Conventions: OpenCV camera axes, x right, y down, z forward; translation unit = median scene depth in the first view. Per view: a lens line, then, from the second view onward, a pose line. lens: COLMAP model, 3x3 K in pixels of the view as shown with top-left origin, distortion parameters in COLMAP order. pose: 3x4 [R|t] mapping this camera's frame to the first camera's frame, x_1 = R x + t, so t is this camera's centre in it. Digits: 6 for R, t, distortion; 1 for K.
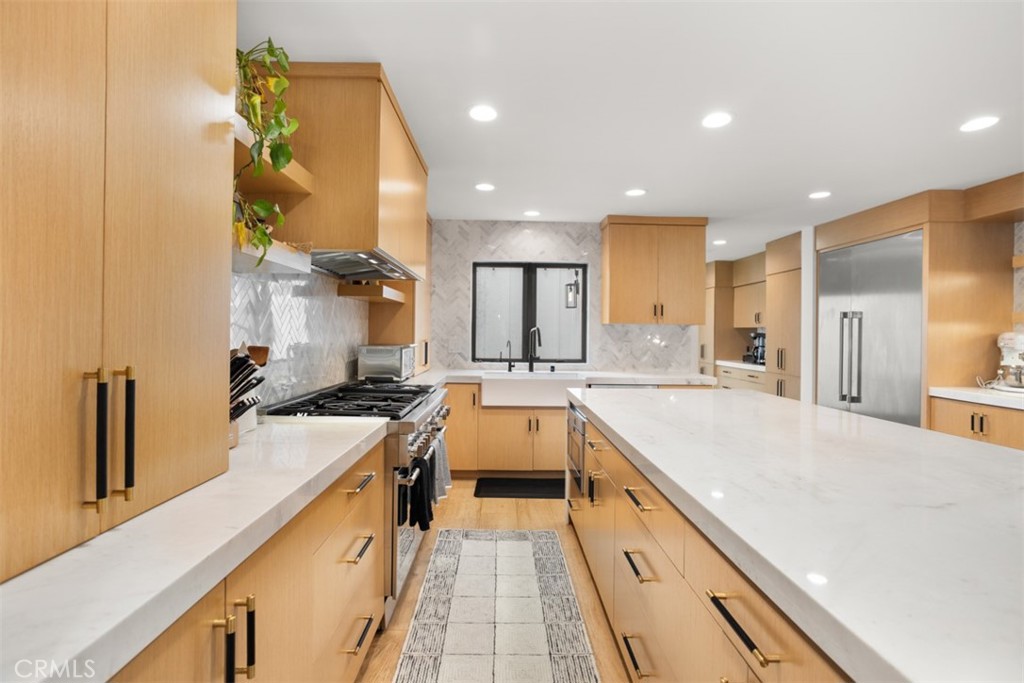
lens RADIAL K [[495.1, 0, 507.8], [0, 495.1, 336.7], [0, 0, 1]] dist [-0.055064, 0.032666]
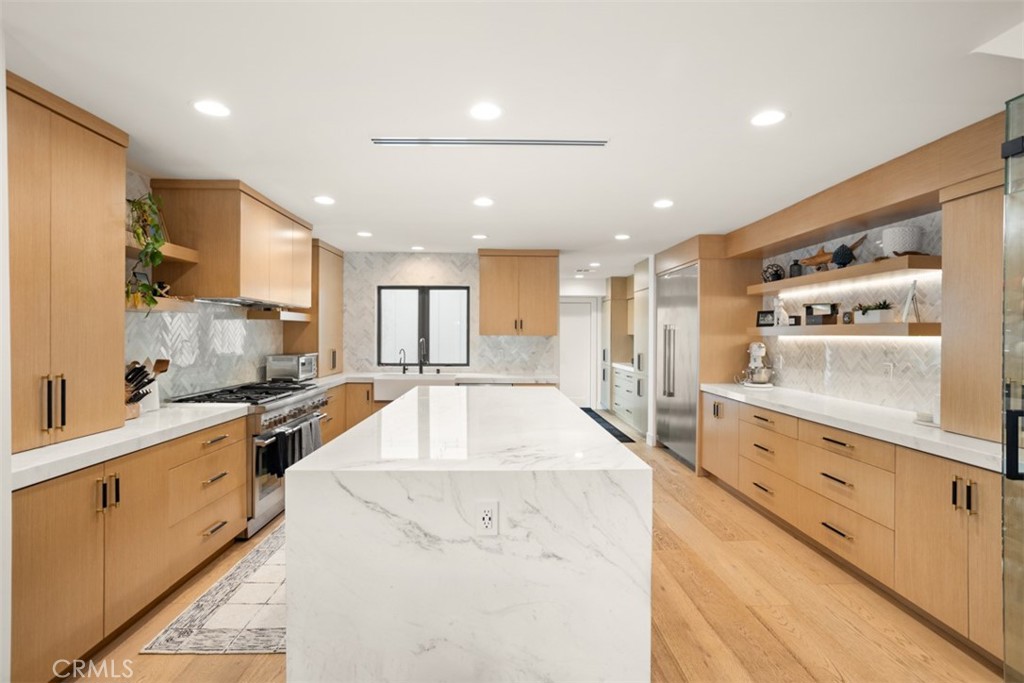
lens RADIAL K [[495.1, 0, 507.8], [0, 495.1, 336.7], [0, 0, 1]] dist [-0.055064, 0.032666]
pose [[0.999880, -0.005868, 0.014322, 0.253210], [0.005902, 0.999980, -0.002348, -0.018812], [-0.014308, 0.002432, 0.999895, -0.259580]]
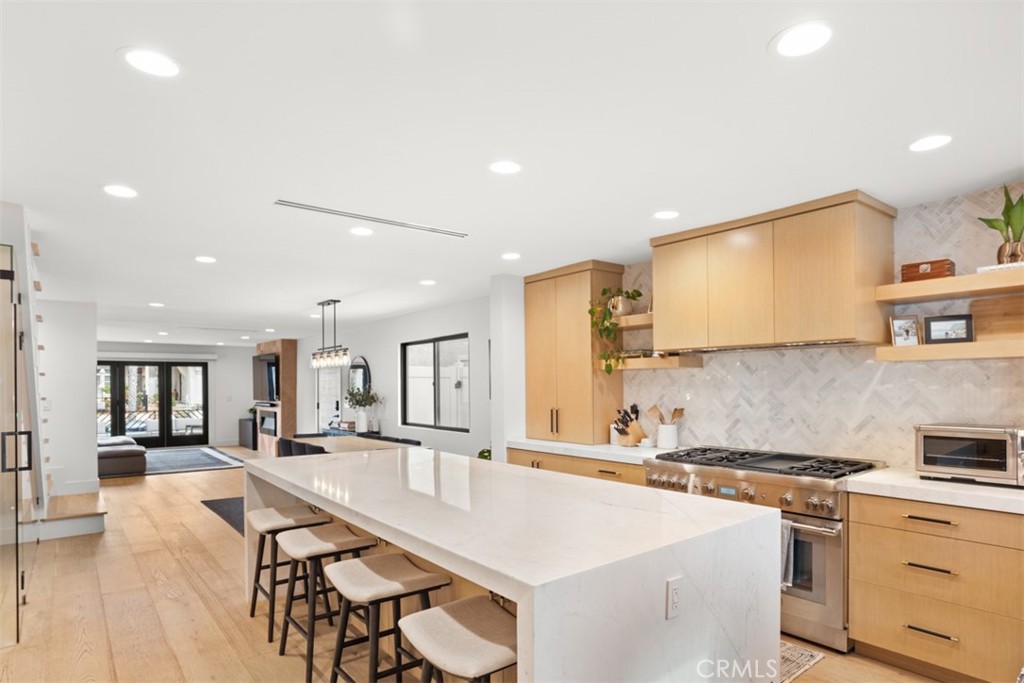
lens RADIAL K [[561.4, 0, 541.0], [0, 561.4, 383.8], [0, 0, 1]] dist [-0.002646, -0.000287]
pose [[-0.760678, -0.005375, -0.649108, 0.540049], [-0.004804, 0.999985, -0.002650, -0.027821], [0.649112, 0.001102, -0.760692, 0.949201]]
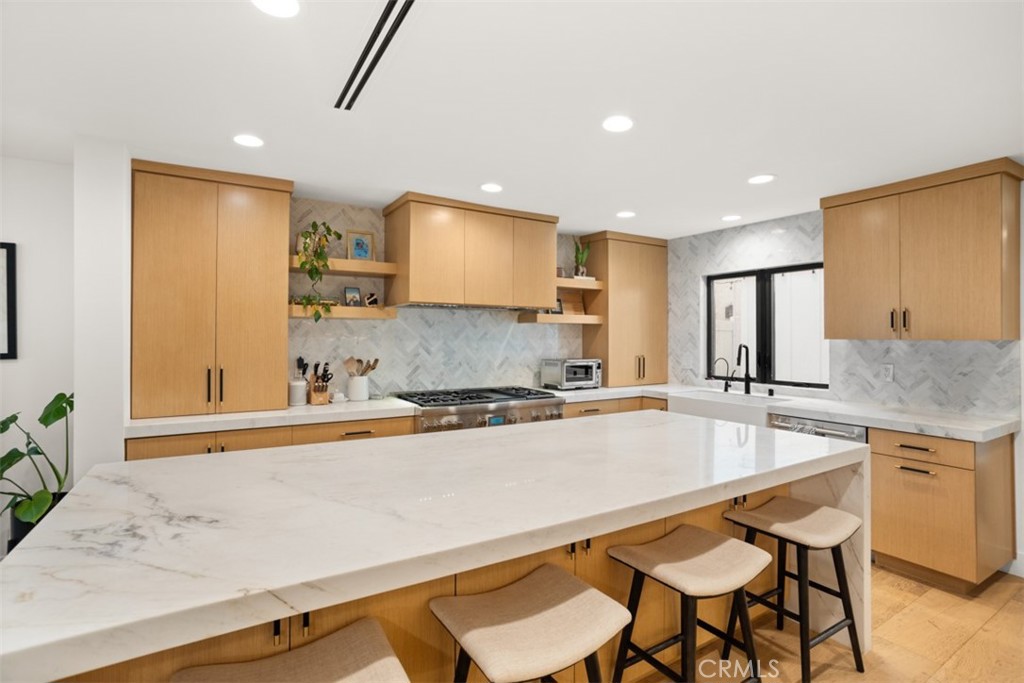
lens RADIAL K [[491.5, 0, 512.5], [0, 491.5, 327.0], [0, 0, 1]] dist [-0.050114, 0.031683]
pose [[0.516768, -0.025964, -0.855732, 0.585357], [-0.004192, 0.999451, -0.032856, -0.018470], [0.856115, 0.020566, 0.516375, 0.192641]]
